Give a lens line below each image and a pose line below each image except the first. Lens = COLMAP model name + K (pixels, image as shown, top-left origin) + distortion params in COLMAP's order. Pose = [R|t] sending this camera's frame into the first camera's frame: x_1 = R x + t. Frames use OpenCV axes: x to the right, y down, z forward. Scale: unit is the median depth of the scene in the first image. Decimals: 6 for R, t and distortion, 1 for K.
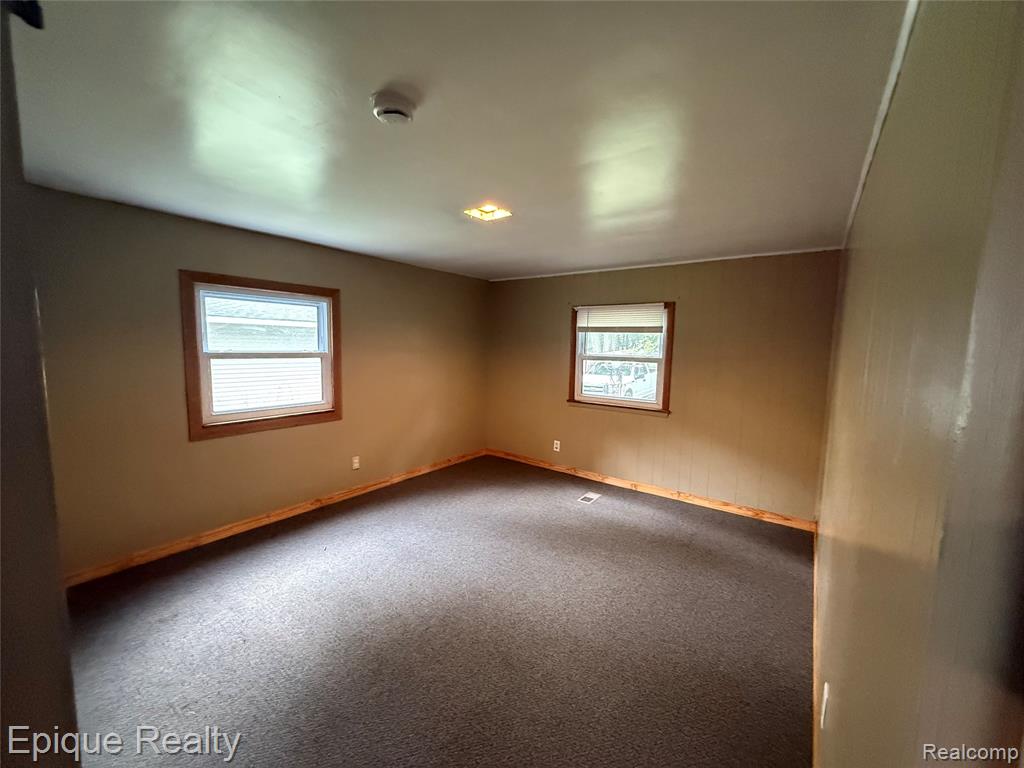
lens RADIAL K [[408.6, 0, 511.0], [0, 408.6, 382.2], [0, 0, 1]] dist [-0.000275, -0.000053]
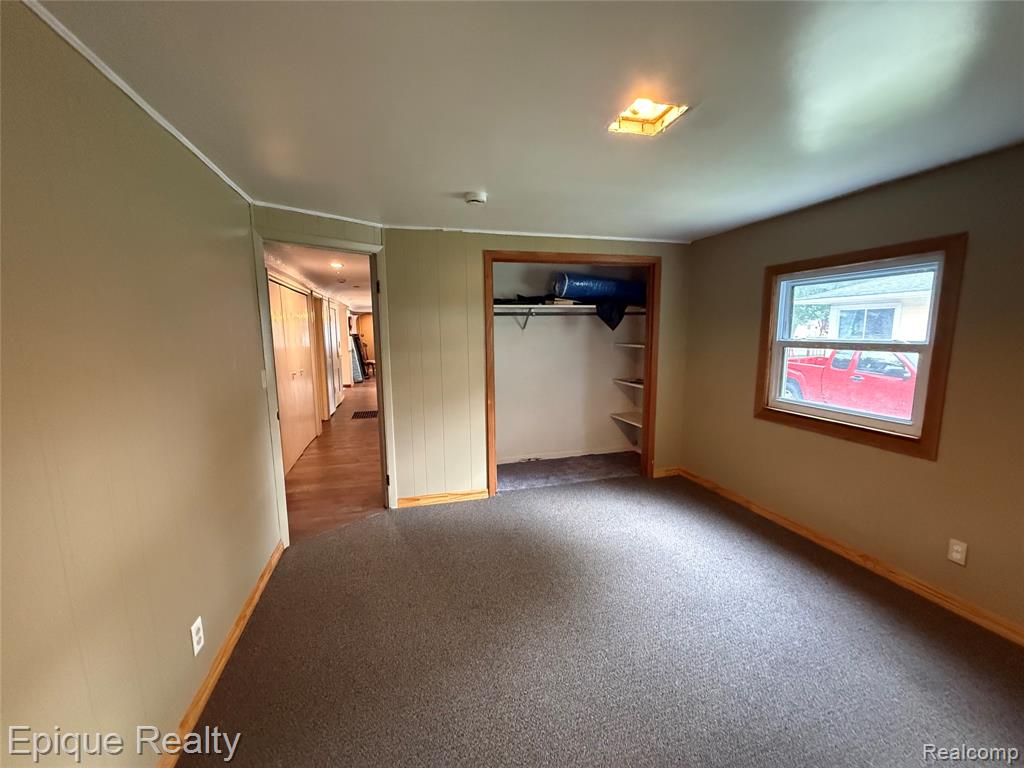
lens RADIAL K [[408.6, 0, 508.2], [0, 408.6, 386.7], [0, 0, 1]] dist [-0.000275, -0.000053]
pose [[-0.613873, 0.095776, -0.783573, 0.404307], [-0.078087, 0.980377, 0.181008, -0.071045], [0.785533, 0.172303, -0.594348, 0.850694]]
